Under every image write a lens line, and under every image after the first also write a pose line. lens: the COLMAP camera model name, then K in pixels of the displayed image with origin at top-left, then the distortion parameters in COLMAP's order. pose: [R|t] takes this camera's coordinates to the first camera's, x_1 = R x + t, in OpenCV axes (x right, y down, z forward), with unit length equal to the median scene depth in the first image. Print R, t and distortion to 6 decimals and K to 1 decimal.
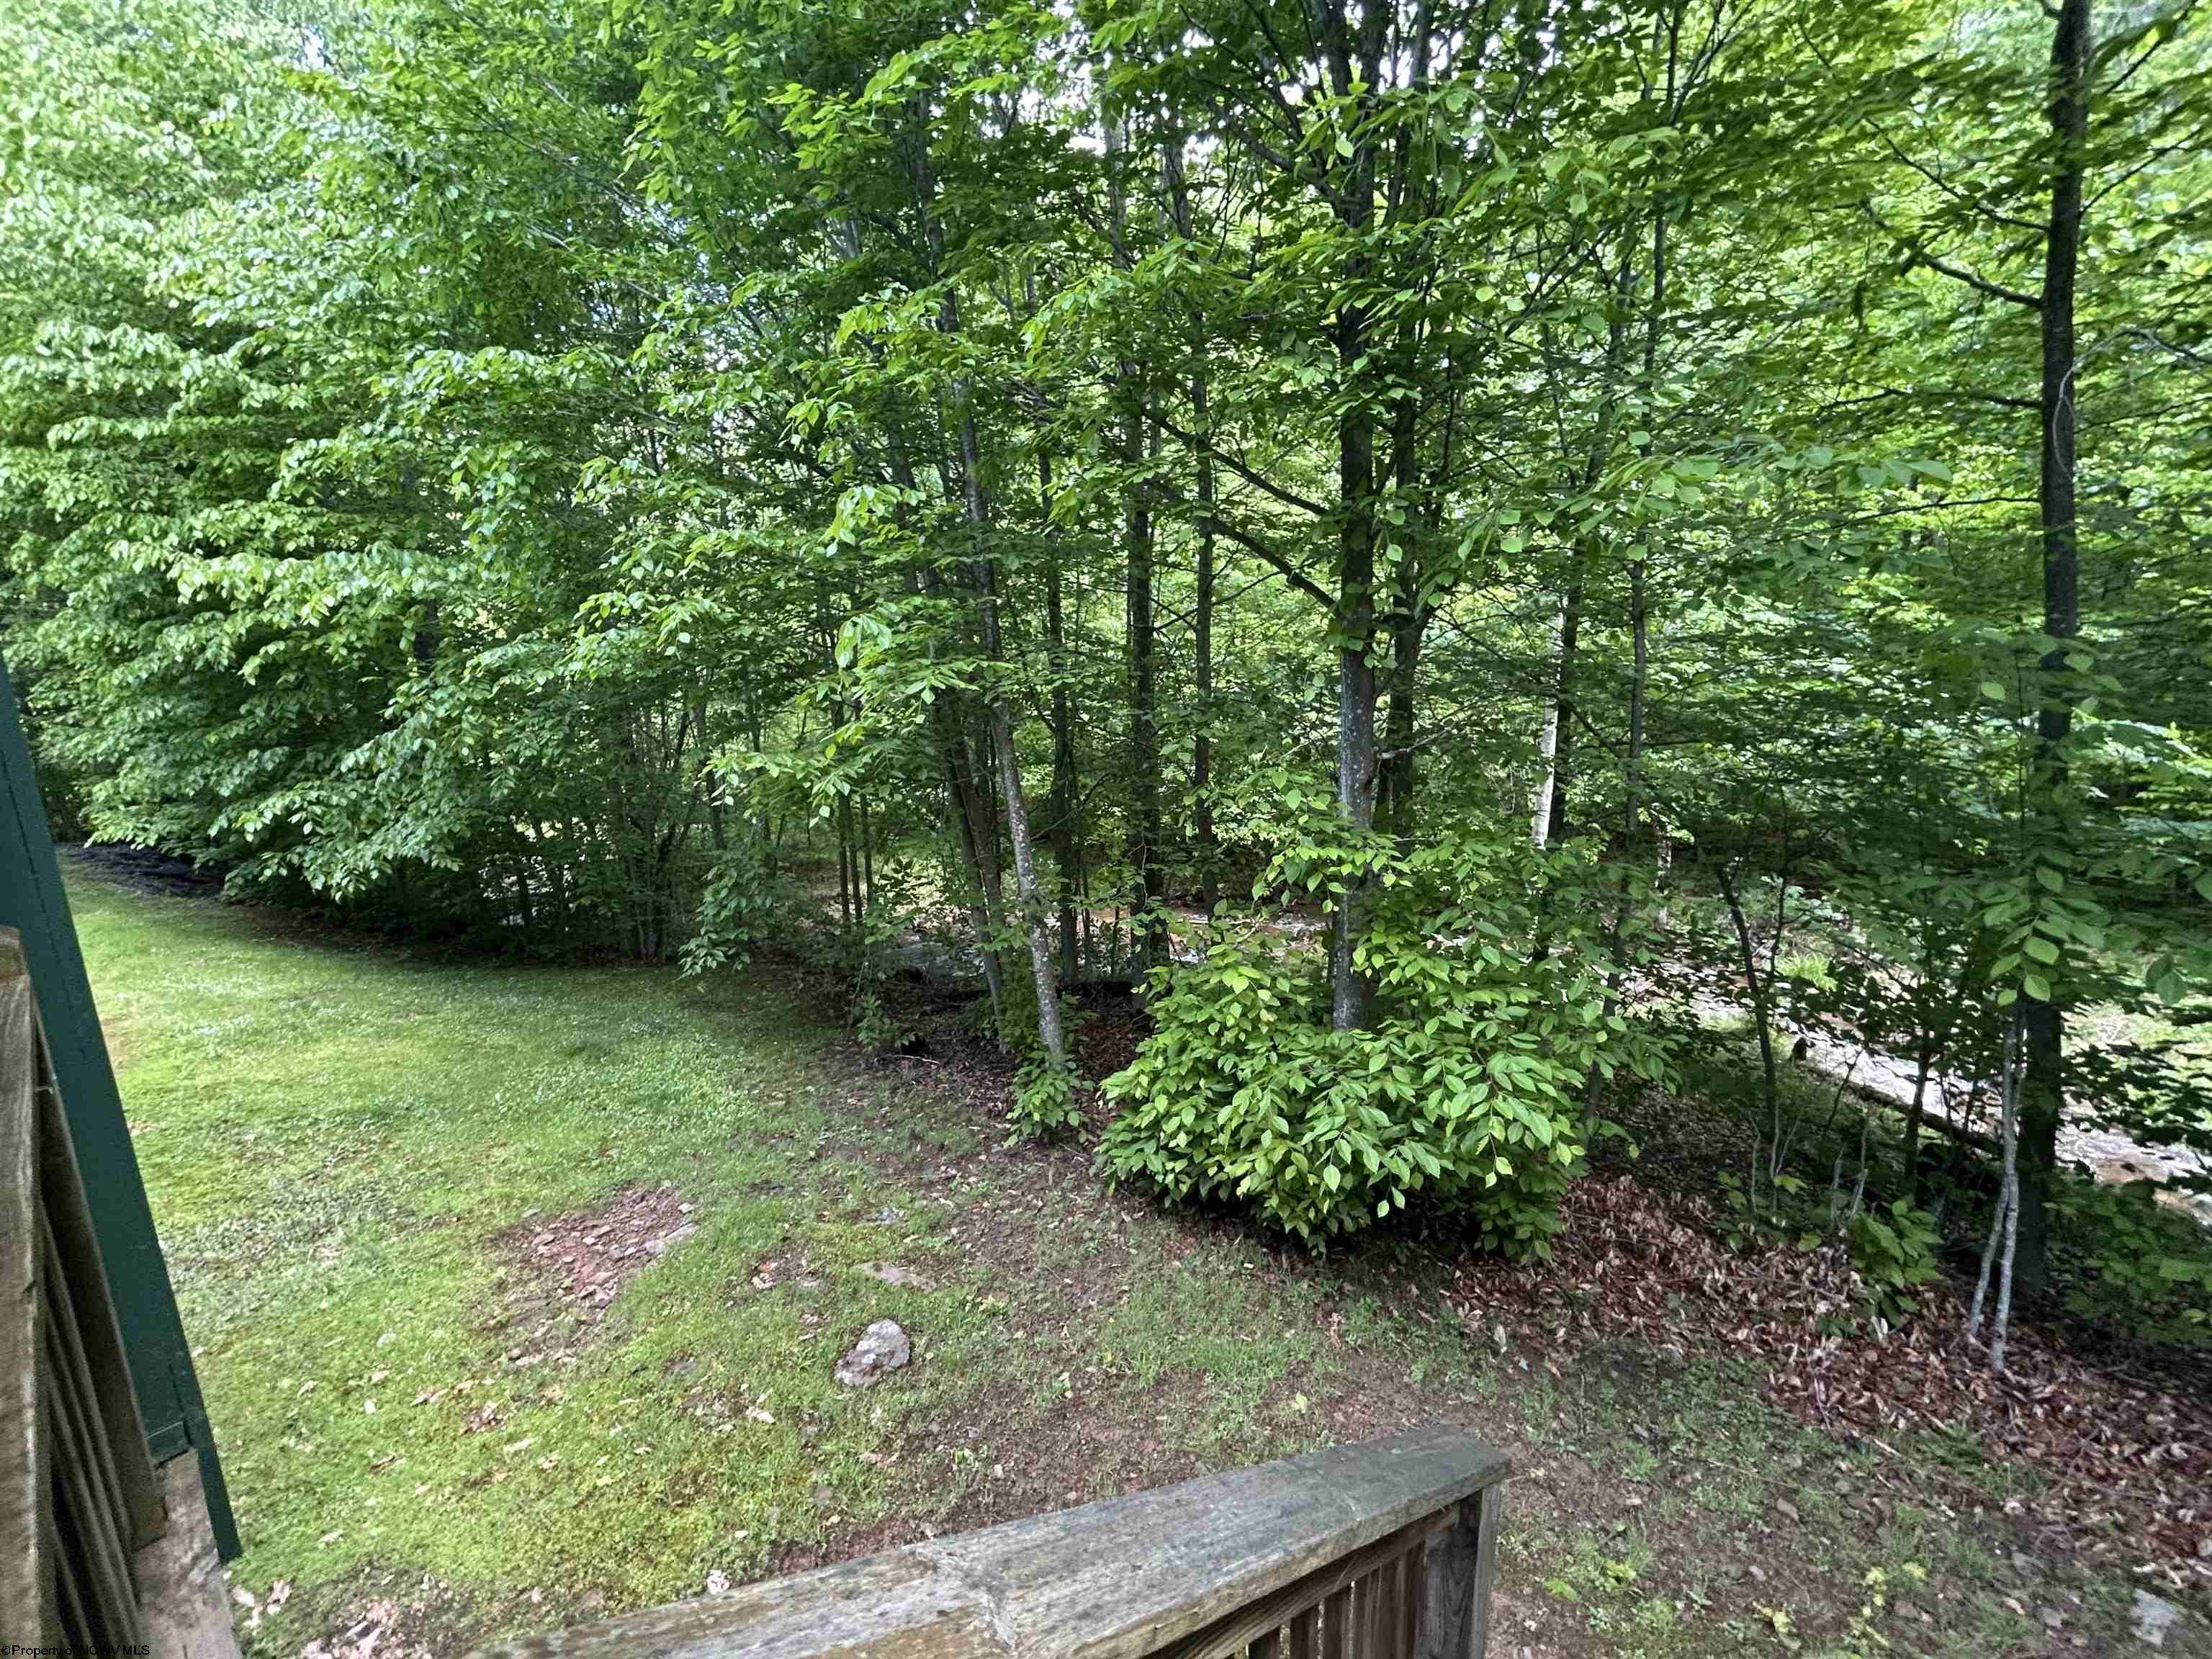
lens RADIAL K [[885.3, 0, 1102.4], [0, 885.3, 820.8], [0, 0, 1]] dist [0.003875, -0.000306]
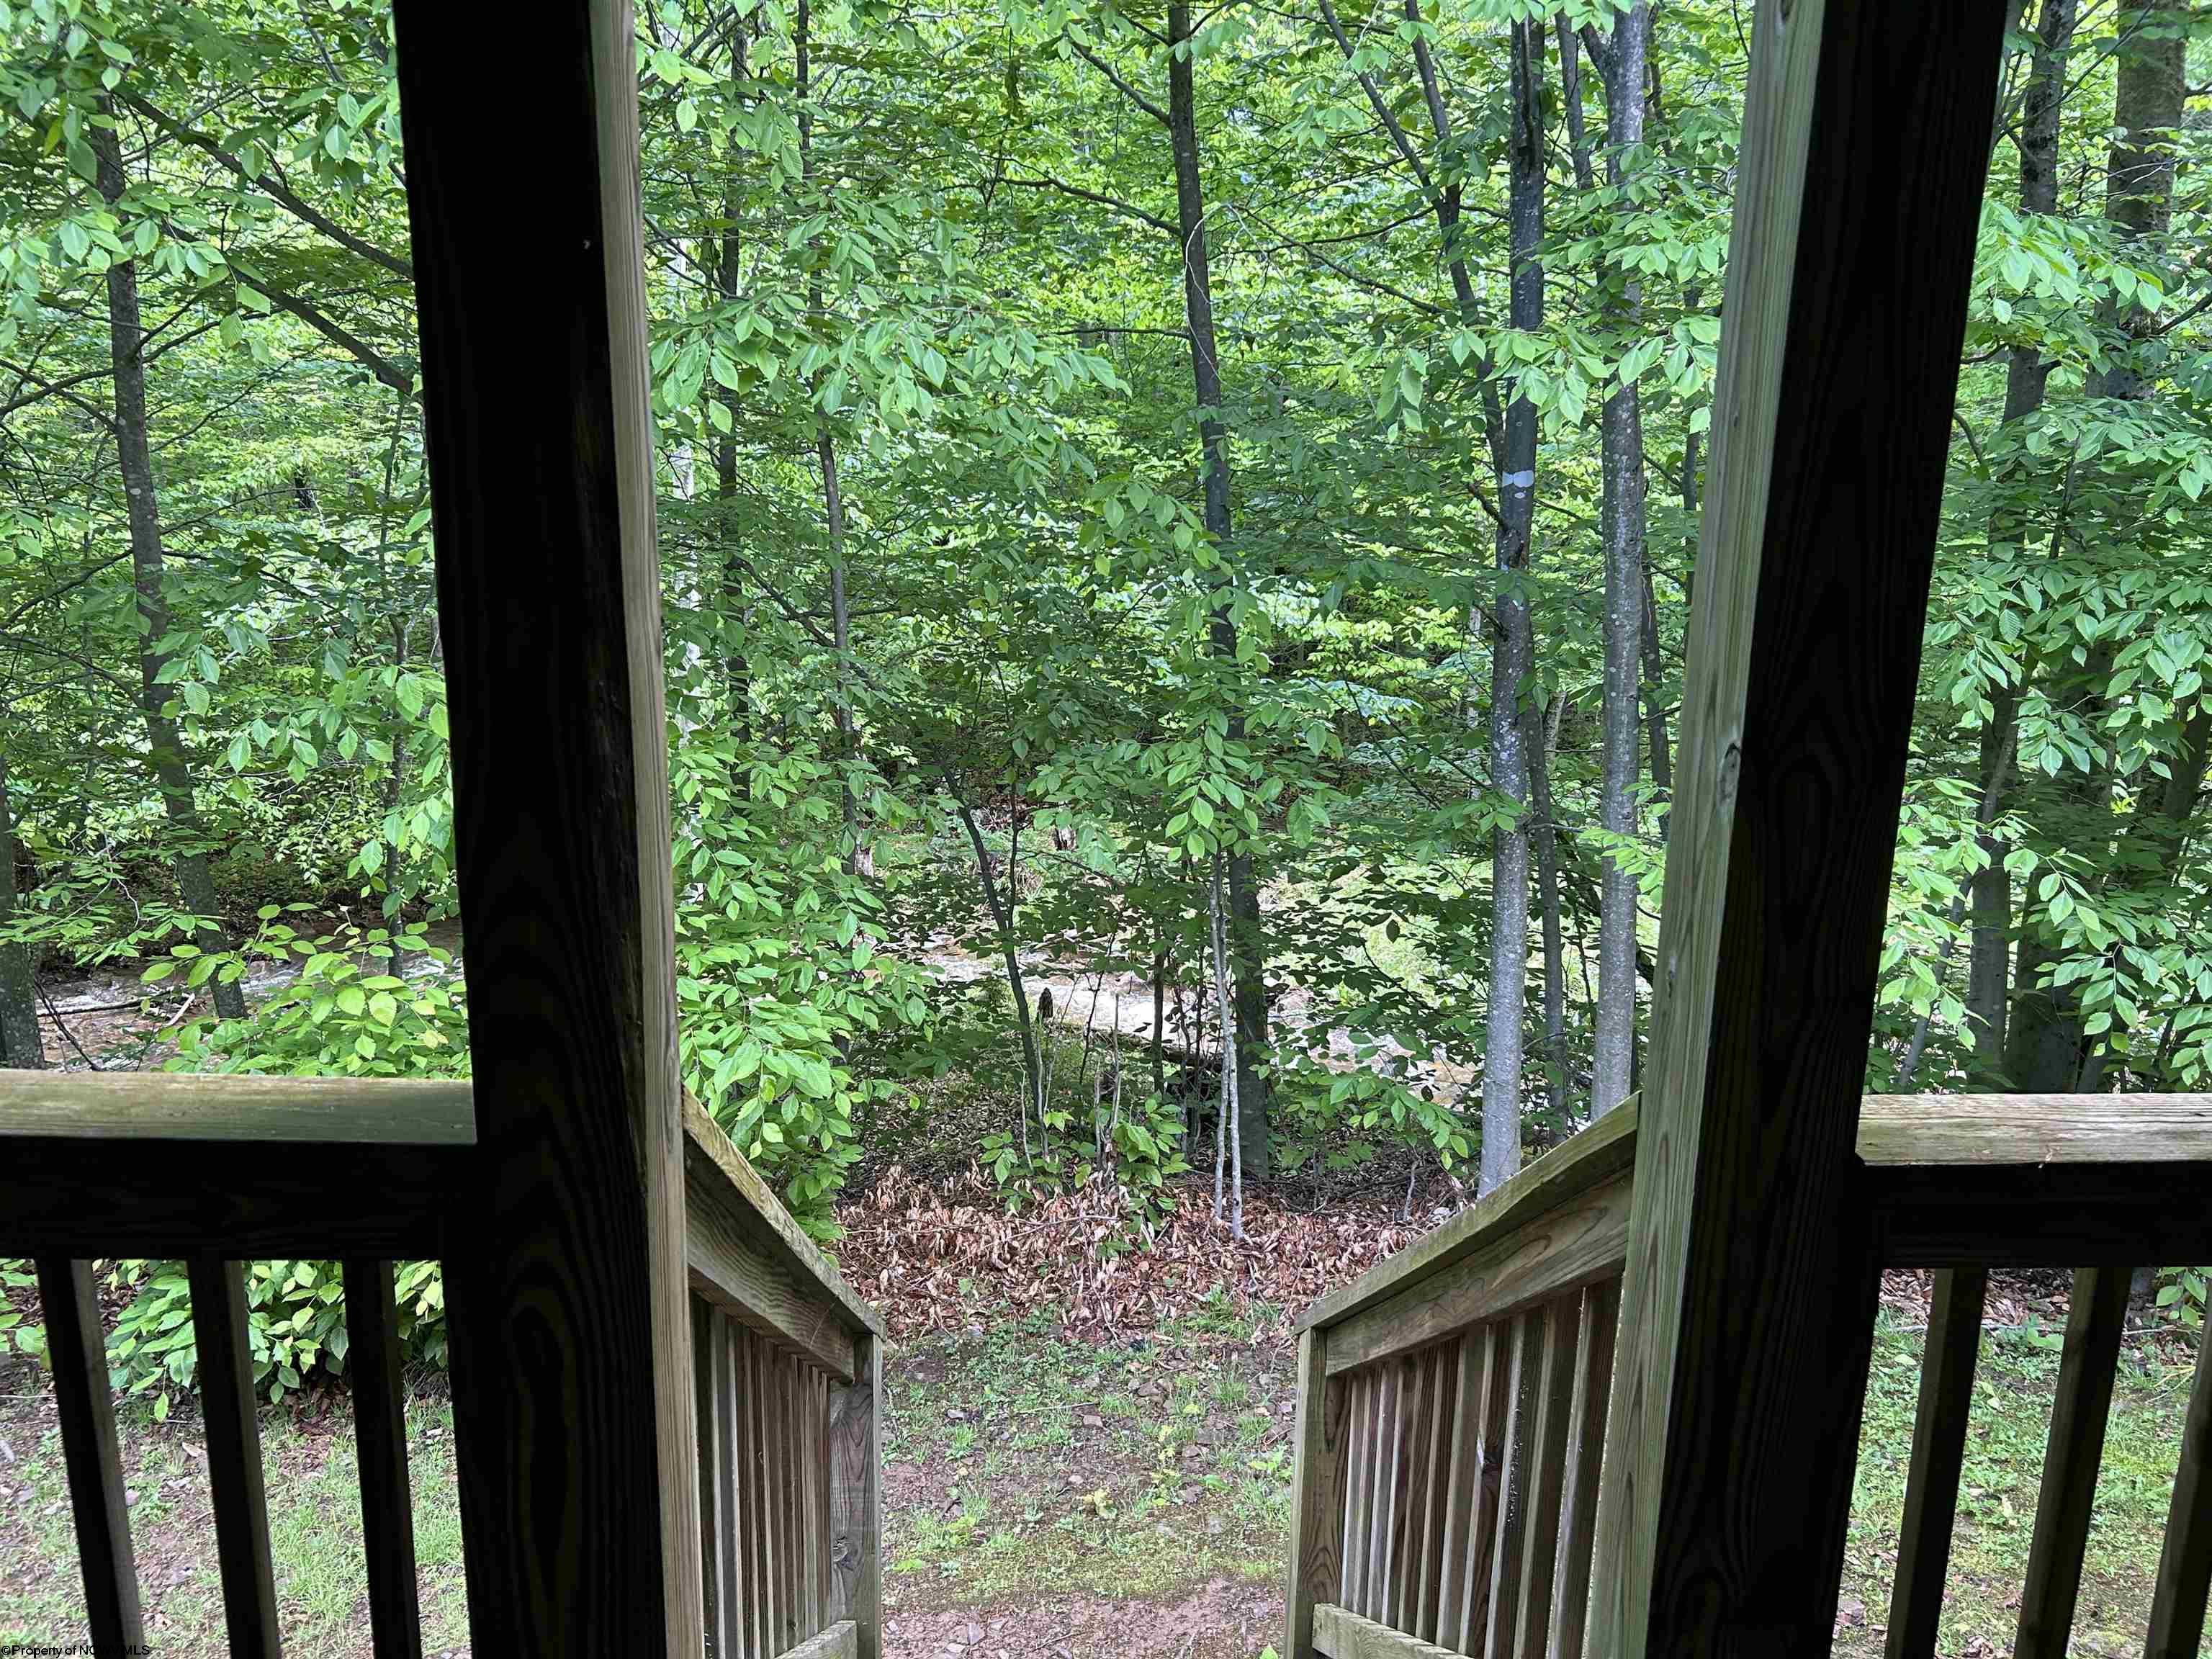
lens RADIAL K [[1672.3, 0, 1104.5], [0, 1672.3, 831.5], [0, 0, 1]] dist [0.004942, -0.002504]
pose [[0.741949, -0.120420, 0.659553, -0.246408], [0.101775, 0.992567, 0.066733, 0.034164], [-0.662686, 0.017614, 0.748690, -0.270091]]
